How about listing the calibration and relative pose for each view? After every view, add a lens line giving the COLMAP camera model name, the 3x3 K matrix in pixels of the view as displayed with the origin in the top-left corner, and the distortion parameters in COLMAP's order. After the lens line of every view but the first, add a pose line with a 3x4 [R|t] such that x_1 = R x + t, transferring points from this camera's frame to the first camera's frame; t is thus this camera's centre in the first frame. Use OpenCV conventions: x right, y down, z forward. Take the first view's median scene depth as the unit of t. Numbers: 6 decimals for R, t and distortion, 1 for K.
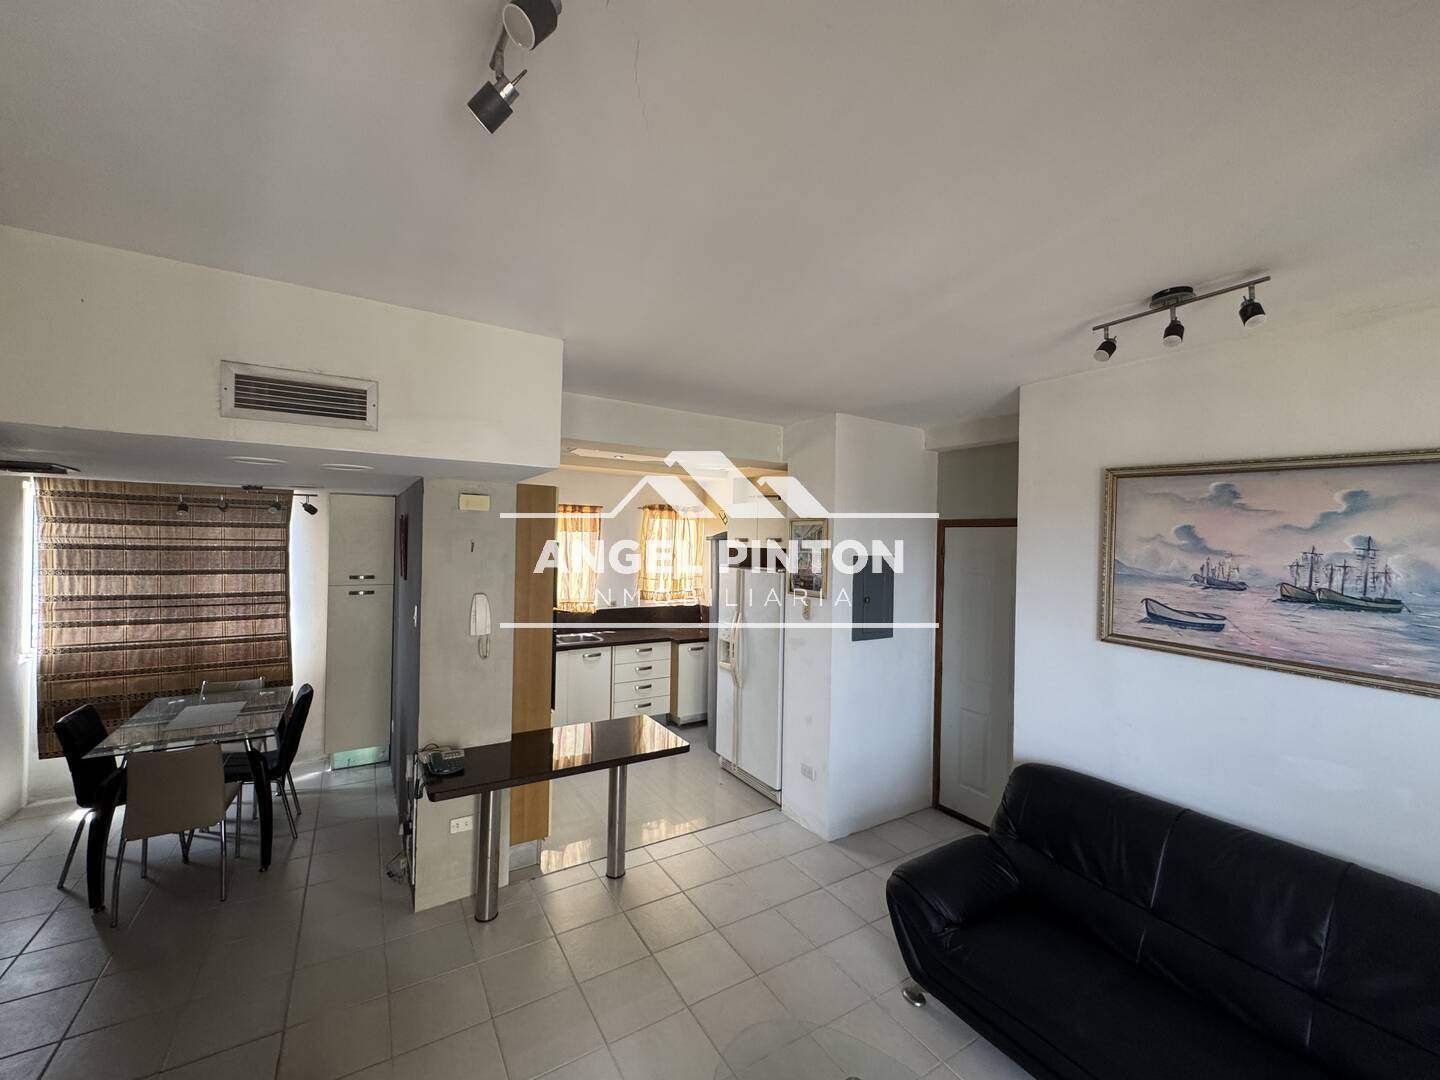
lens RADIAL K [[575.1, 0, 721.2], [0, 575.1, 538.4], [0, 0, 1]] dist [-0.001946, -0.000257]
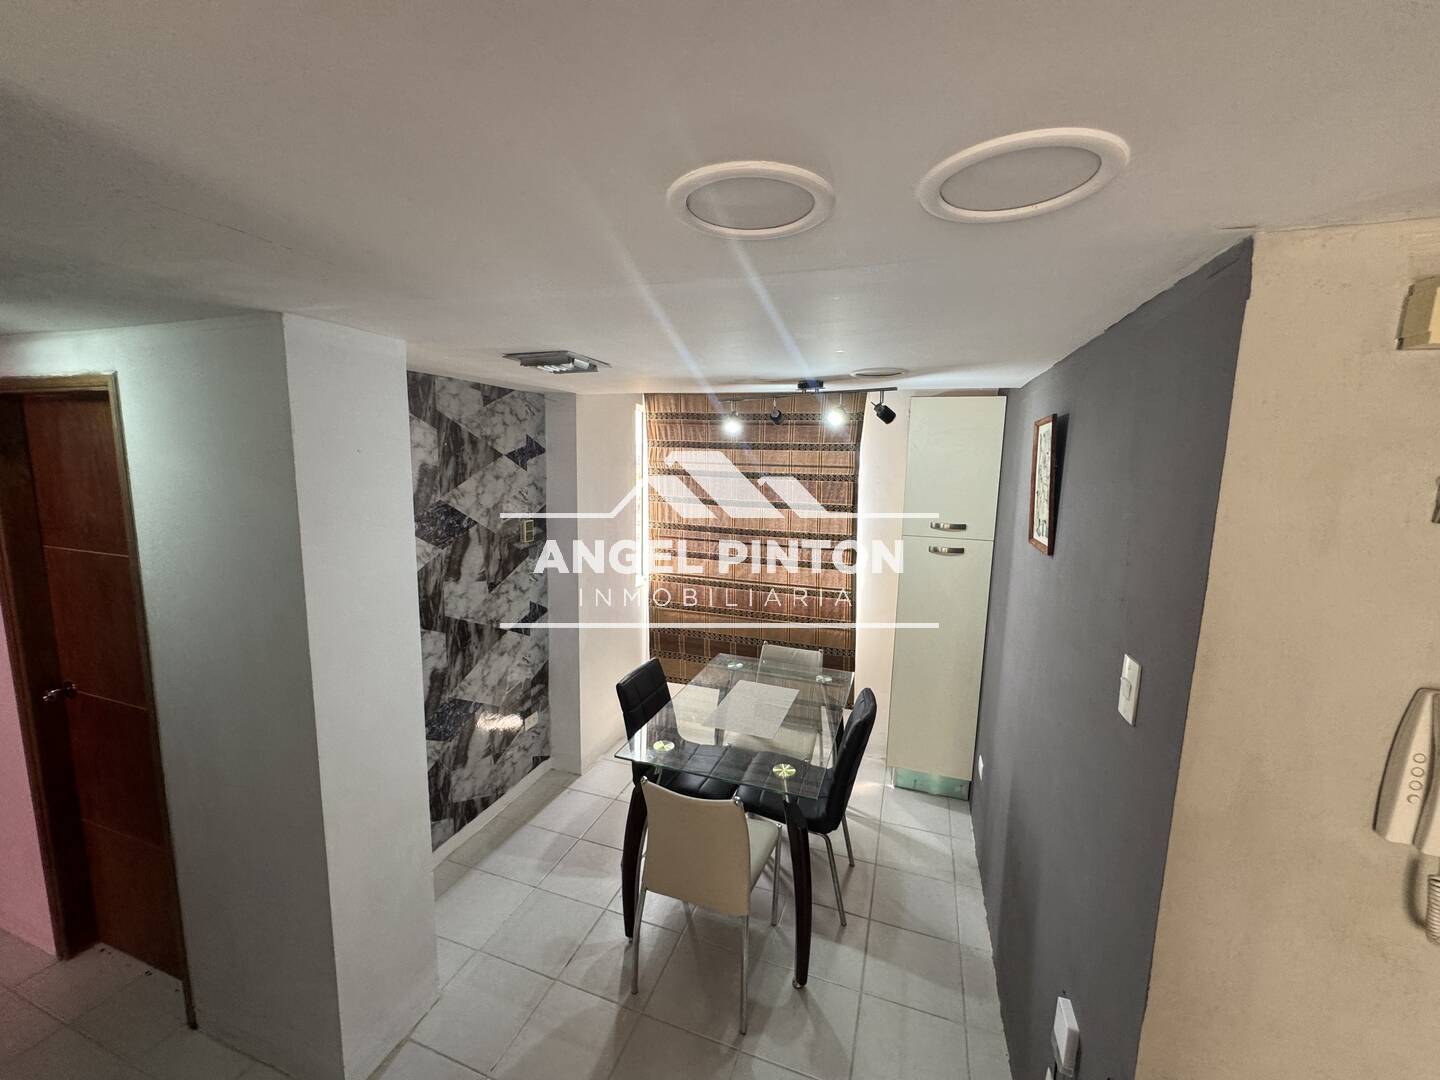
lens RADIAL K [[575.1, 0, 721.6], [0, 575.1, 537.4], [0, 0, 1]] dist [-0.001946, -0.000257]
pose [[0.627567, 0.104293, -0.771545, -0.322756], [-0.008622, 0.991857, 0.127061, 0.000220], [0.778515, -0.073088, 0.623356, 0.451158]]
